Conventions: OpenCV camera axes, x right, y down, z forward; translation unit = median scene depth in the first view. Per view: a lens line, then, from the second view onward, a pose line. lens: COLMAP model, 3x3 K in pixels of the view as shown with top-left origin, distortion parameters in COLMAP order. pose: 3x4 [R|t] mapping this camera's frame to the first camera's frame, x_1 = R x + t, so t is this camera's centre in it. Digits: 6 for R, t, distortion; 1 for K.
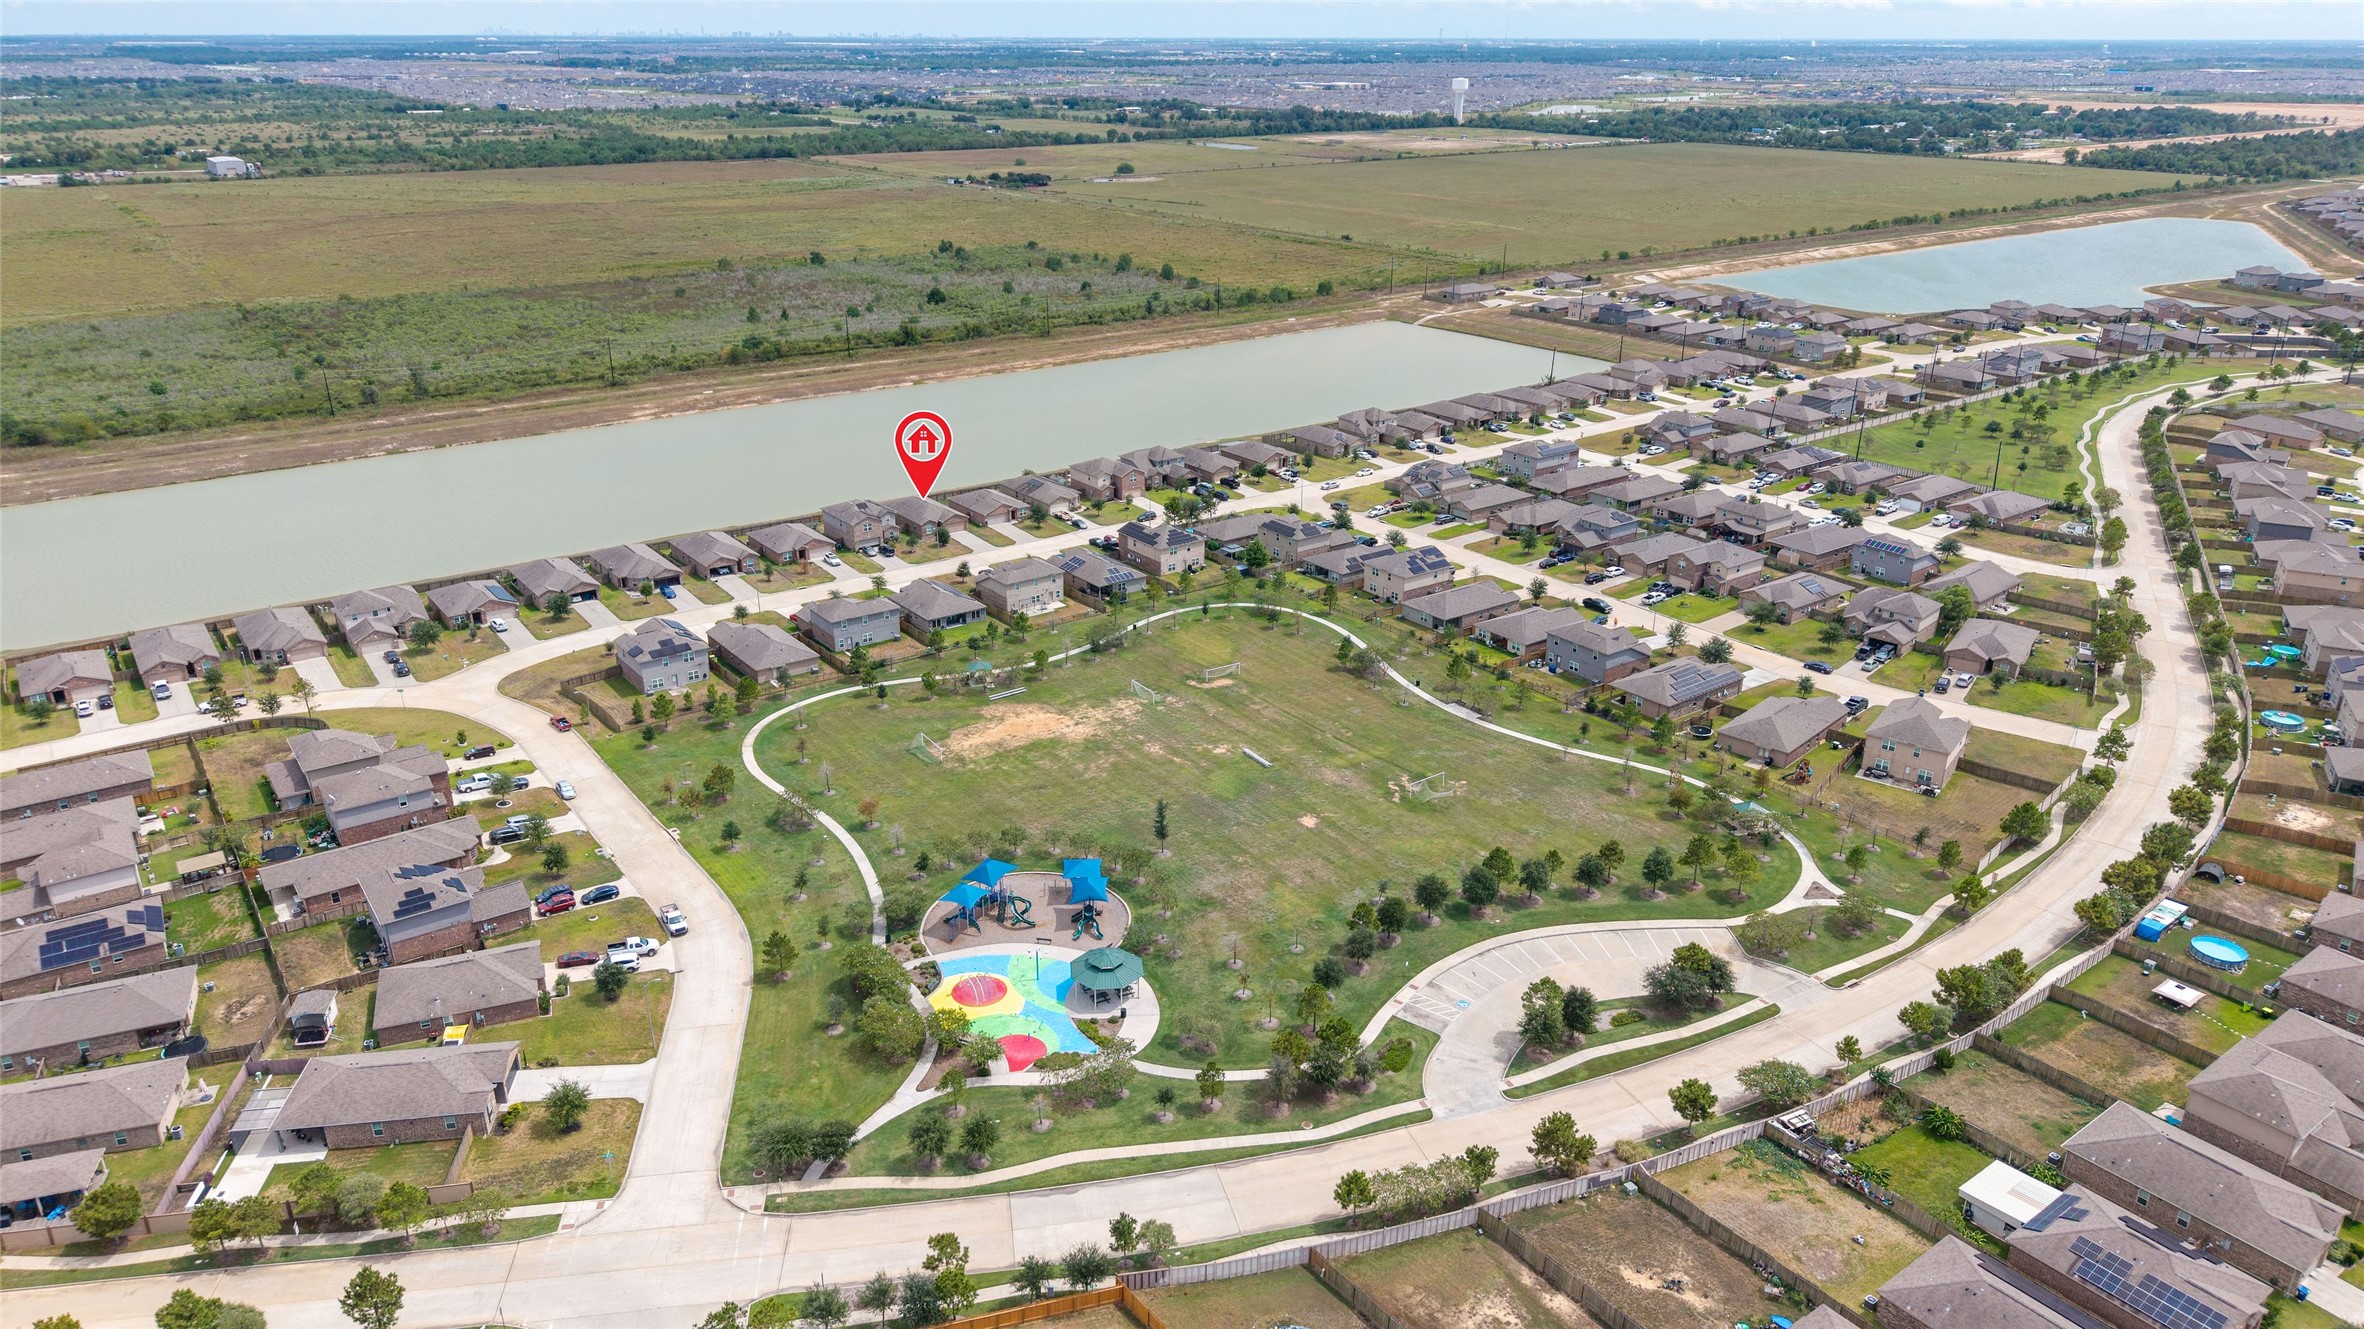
lens RADIAL K [[1581.7, 0, 1183.6], [0, 1581.7, 688.1], [0, 0, 1]] dist [0.018032, -0.023549]
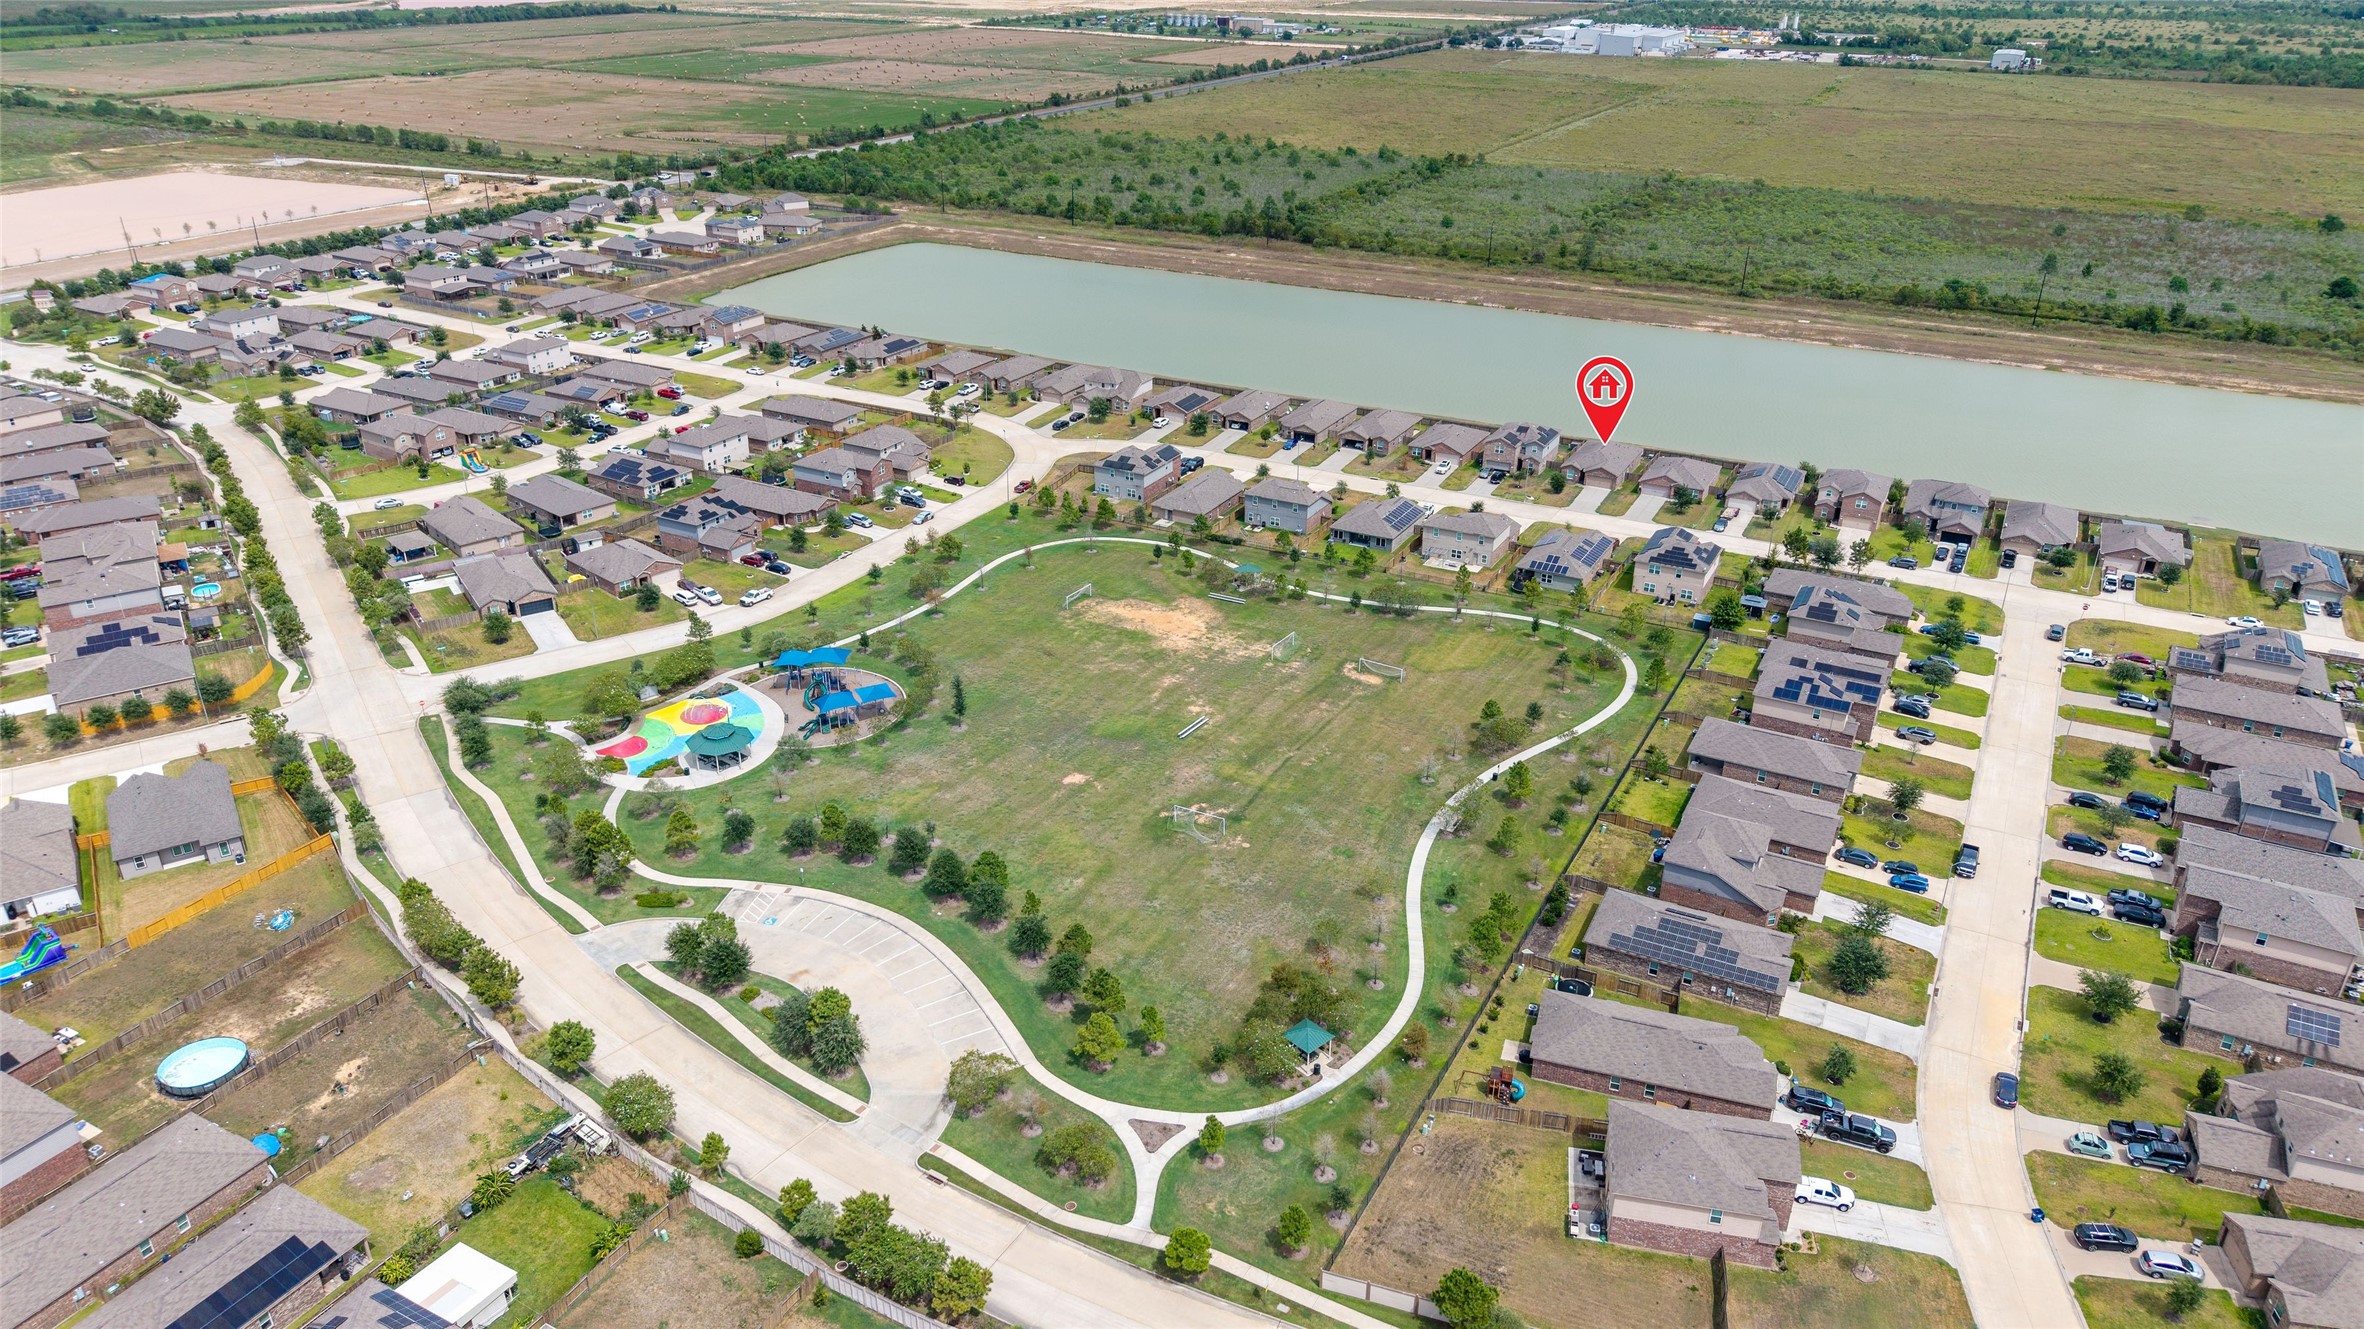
lens RADIAL K [[1581.7, 0, 1182.0], [0, 1581.7, 648.2], [0, 0, 1]] dist [0.018032, -0.023549]
pose [[0.419979, 0.379668, -0.824300, 0.344902], [-0.349721, 0.905844, 0.239044, -0.094940], [0.837444, 0.187881, 0.513213, 0.220824]]
